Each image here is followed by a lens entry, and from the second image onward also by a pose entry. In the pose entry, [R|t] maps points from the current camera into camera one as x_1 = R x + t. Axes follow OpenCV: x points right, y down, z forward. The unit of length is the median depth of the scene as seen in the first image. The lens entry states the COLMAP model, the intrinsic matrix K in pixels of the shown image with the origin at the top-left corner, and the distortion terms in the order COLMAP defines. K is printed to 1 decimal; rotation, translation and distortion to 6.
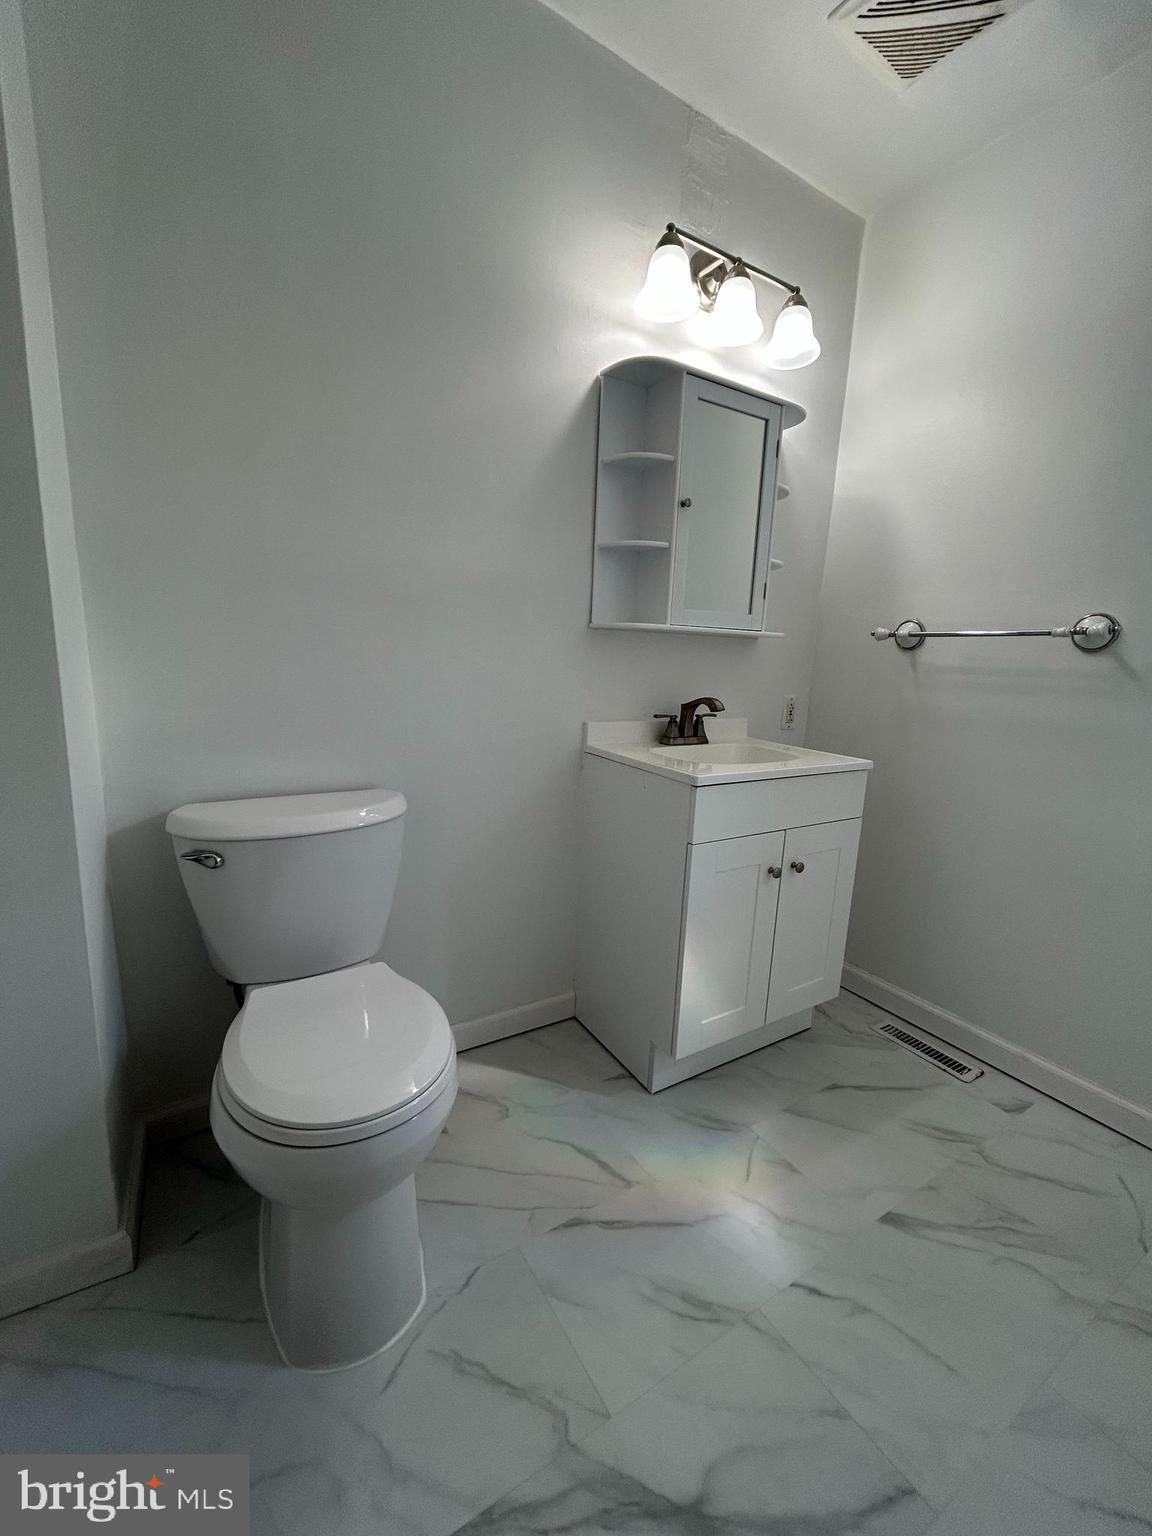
lens RADIAL K [[620.0, 0, 569.5], [0, 620.0, 771.4], [0, 0, 1]] dist [-0.009808, 0.000366]
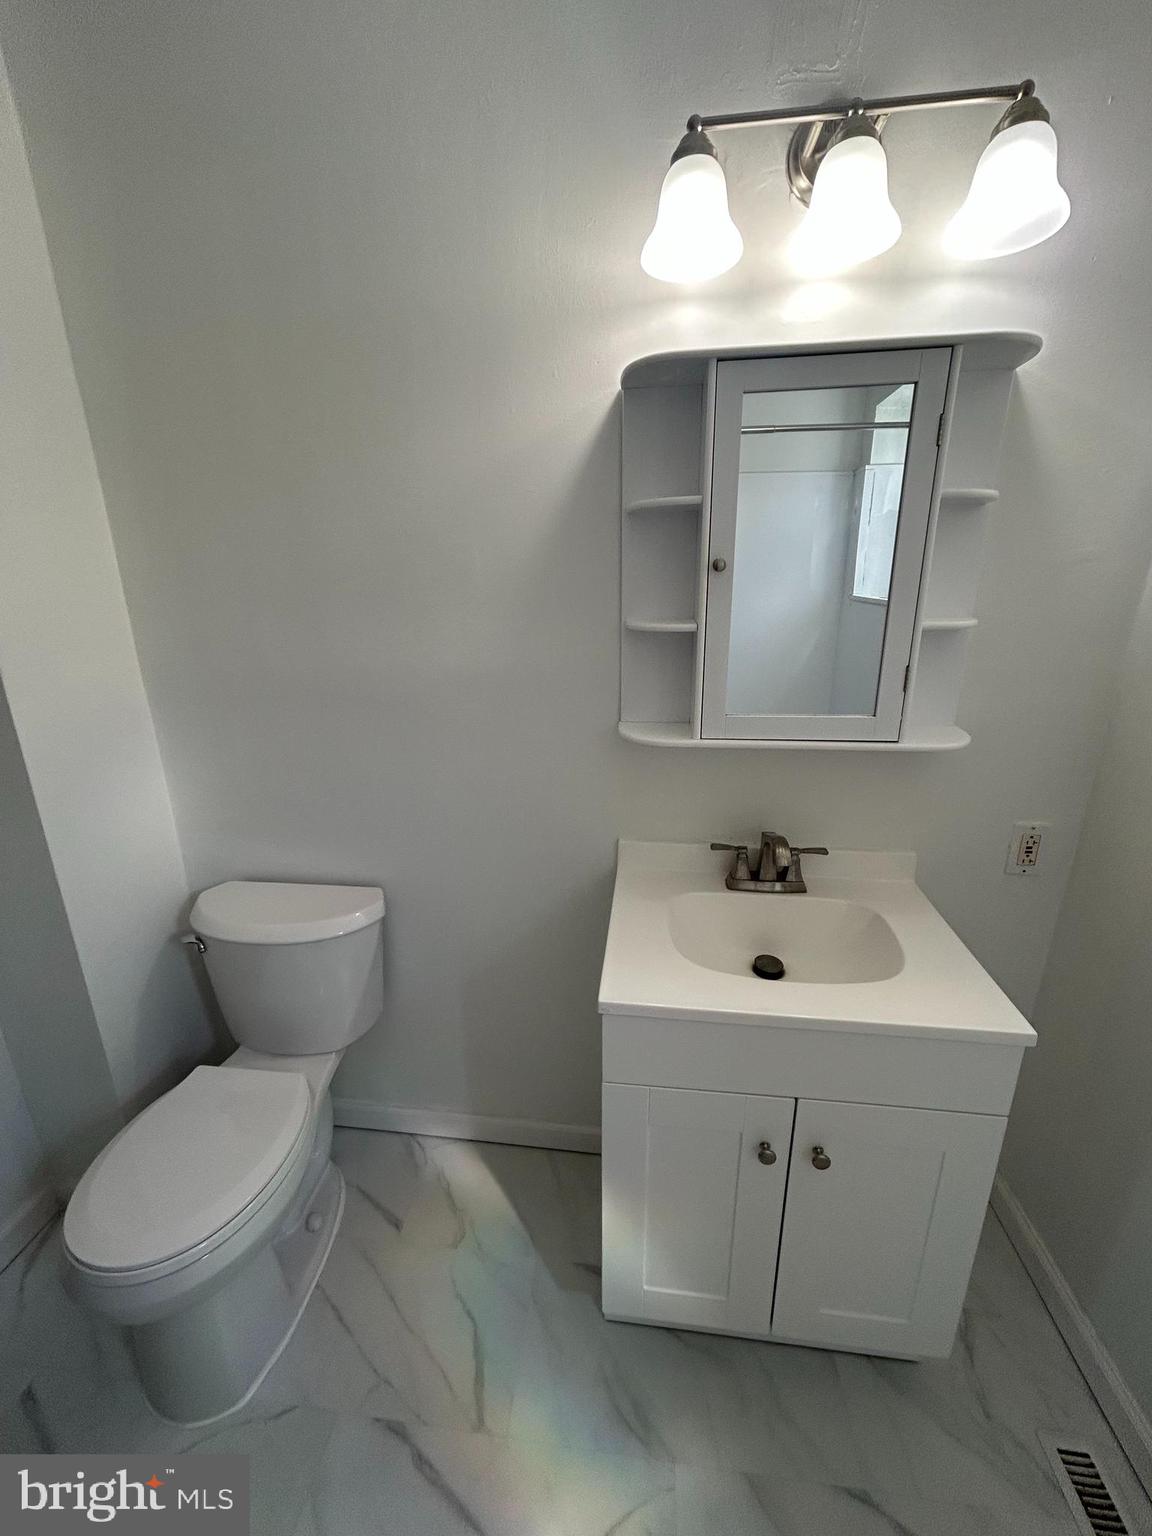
lens RADIAL K [[620.0, 0, 570.5], [0, 620.0, 762.1], [0, 0, 1]] dist [-0.009808, 0.000366]
pose [[0.784238, 0.132281, -0.606195, 0.481369], [-0.069477, 0.989587, 0.126060, -0.295845], [0.616557, -0.056745, 0.785262, 0.375131]]
